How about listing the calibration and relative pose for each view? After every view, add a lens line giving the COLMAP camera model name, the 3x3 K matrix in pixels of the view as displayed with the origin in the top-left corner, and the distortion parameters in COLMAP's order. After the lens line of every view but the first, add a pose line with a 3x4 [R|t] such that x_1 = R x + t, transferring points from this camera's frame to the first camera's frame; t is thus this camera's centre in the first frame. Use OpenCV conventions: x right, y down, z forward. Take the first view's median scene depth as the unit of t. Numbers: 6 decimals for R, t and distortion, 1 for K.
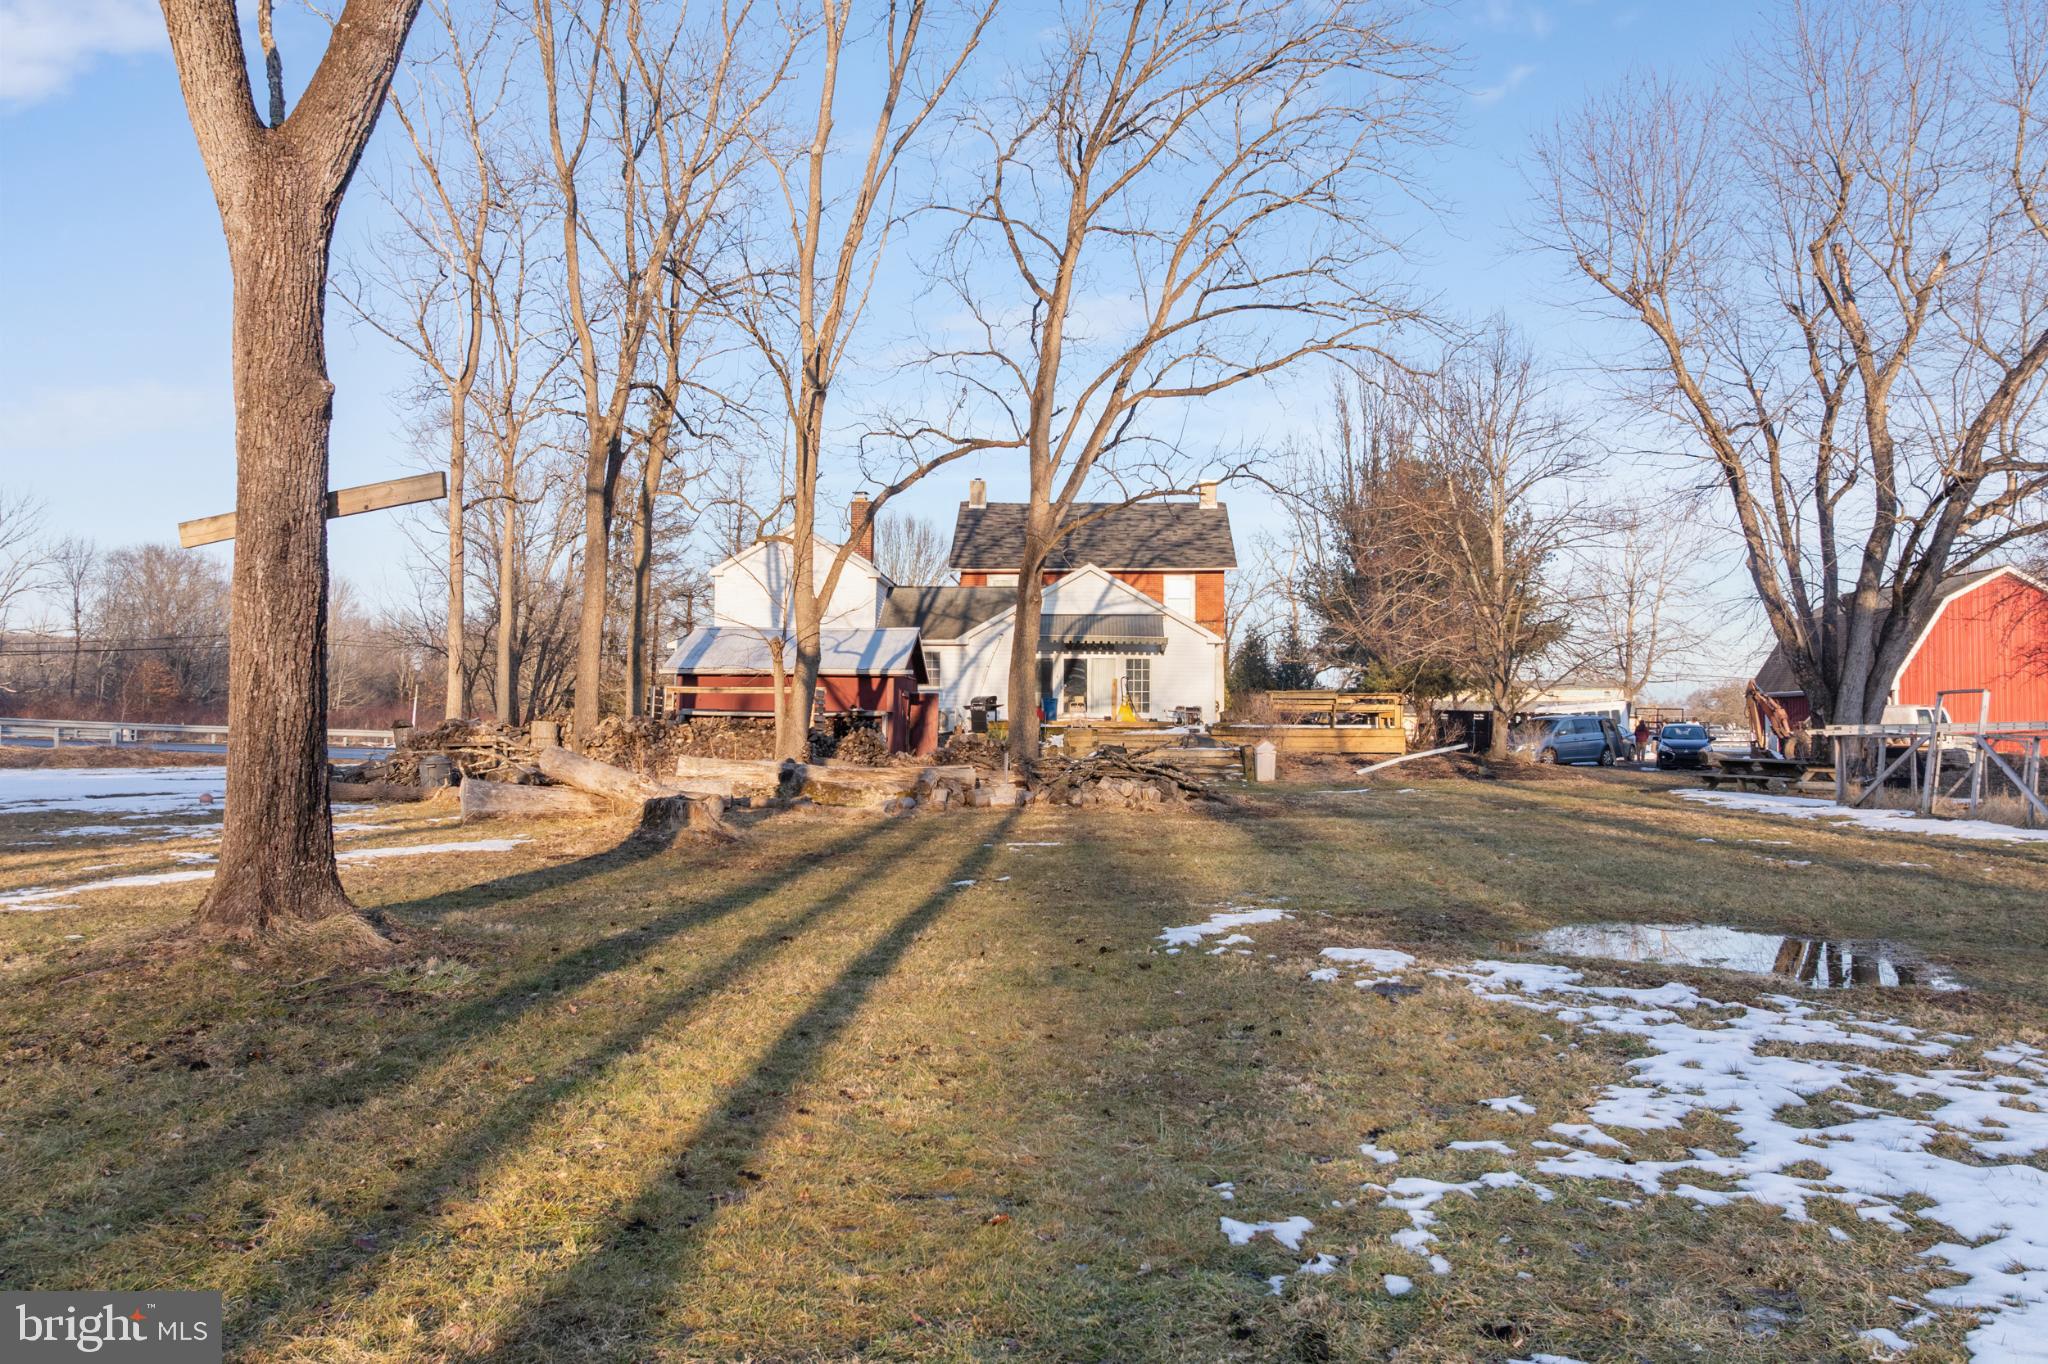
lens RADIAL K [[1421.9, 0, 1024.0], [0, 1421.9, 682.0], [0, 0, 1]] dist [-0.039760, -0.002979]
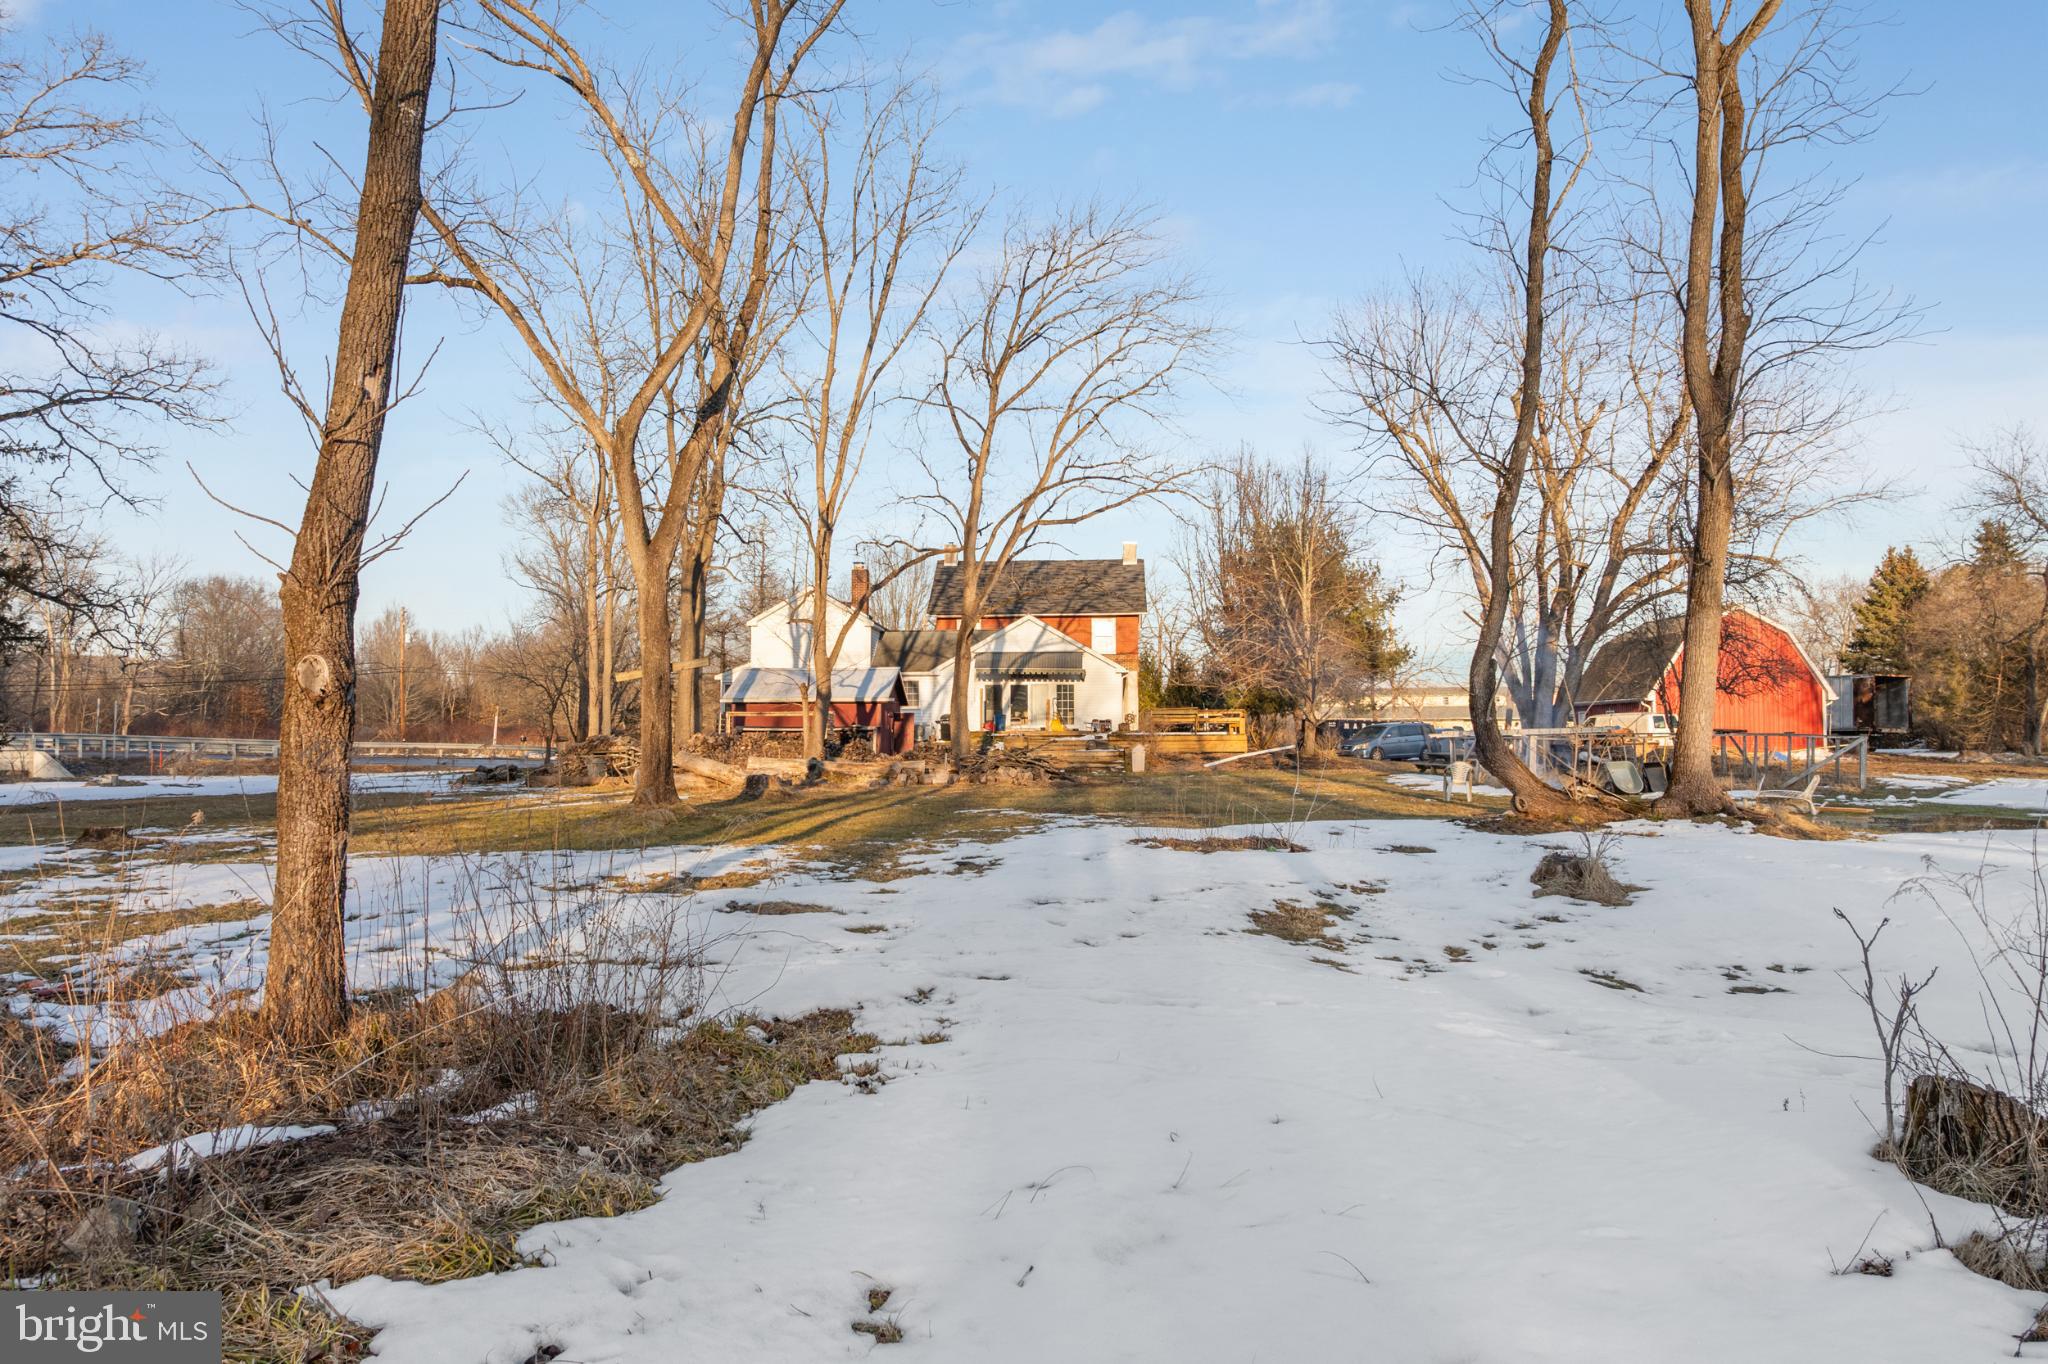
lens RADIAL K [[1421.9, 0, 1024.0], [0, 1421.9, 682.0], [0, 0, 1]] dist [-0.039760, -0.002979]
pose [[0.999933, -0.010425, -0.005127, 0.058053], [0.010401, 0.999935, -0.004717, -0.015388], [0.005176, 0.004664, 0.999976, -0.422650]]
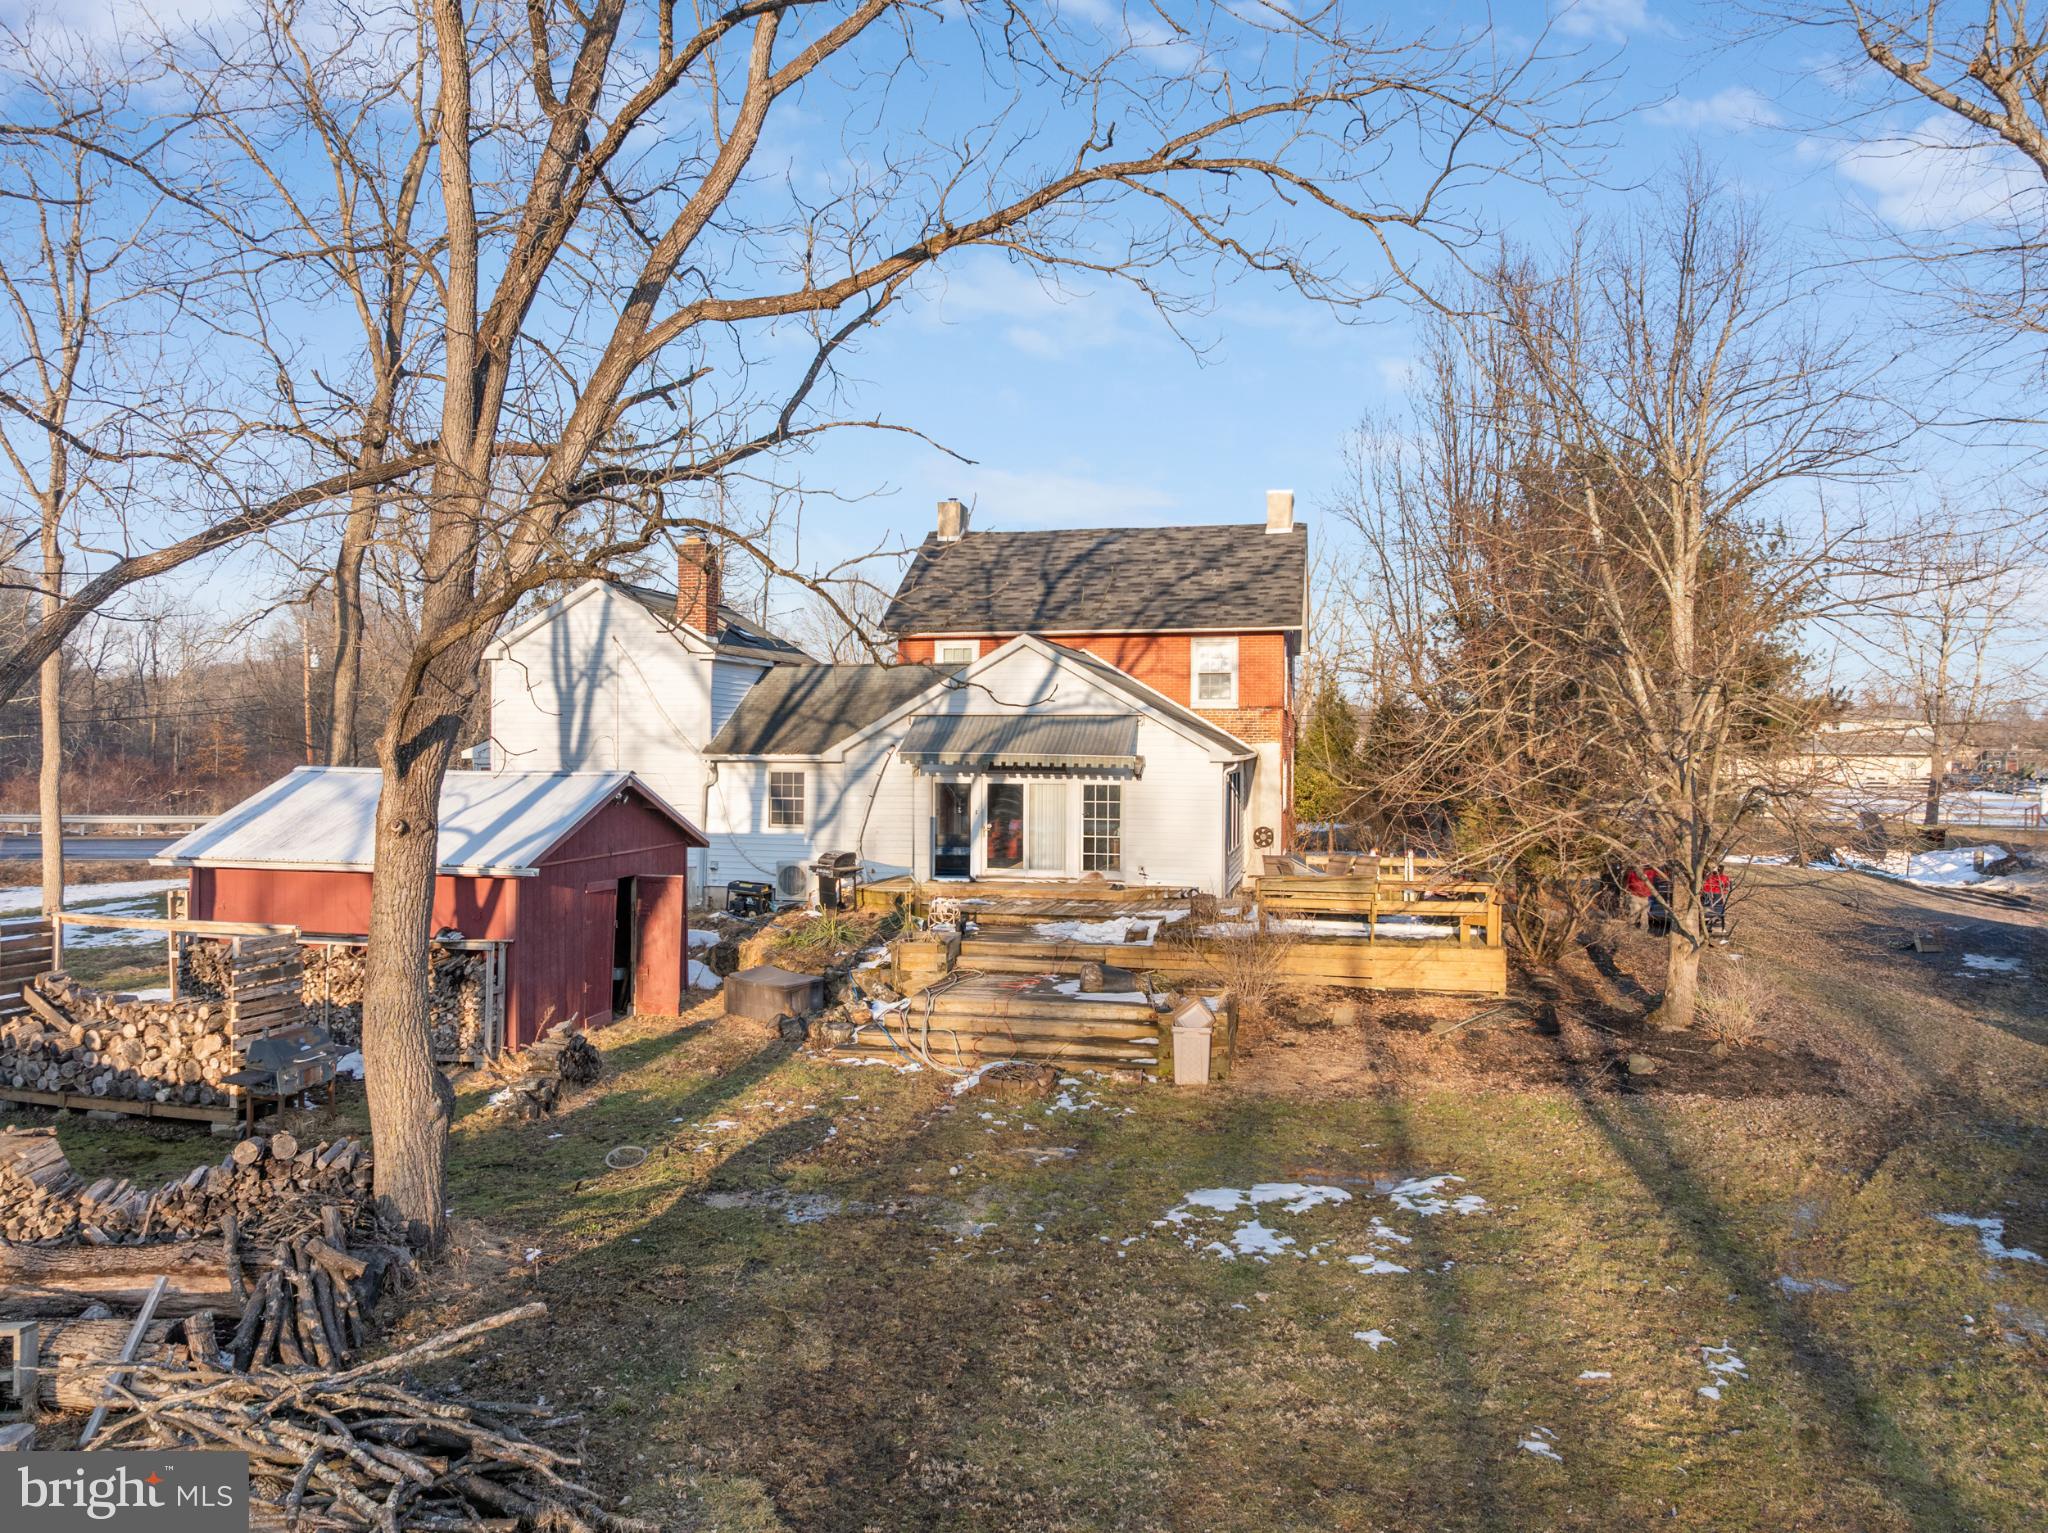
lens RADIAL K [[1420.0, 0, 1024.0], [0, 1420.0, 766.5], [0, 0, 1]] dist [-0.068907, 0.031549]
pose [[0.984550, 0.001223, -0.175097, 0.188666], [0.008097, 0.998588, 0.052502, -0.069665], [0.174914, -0.053109, 0.983150, 0.455923]]
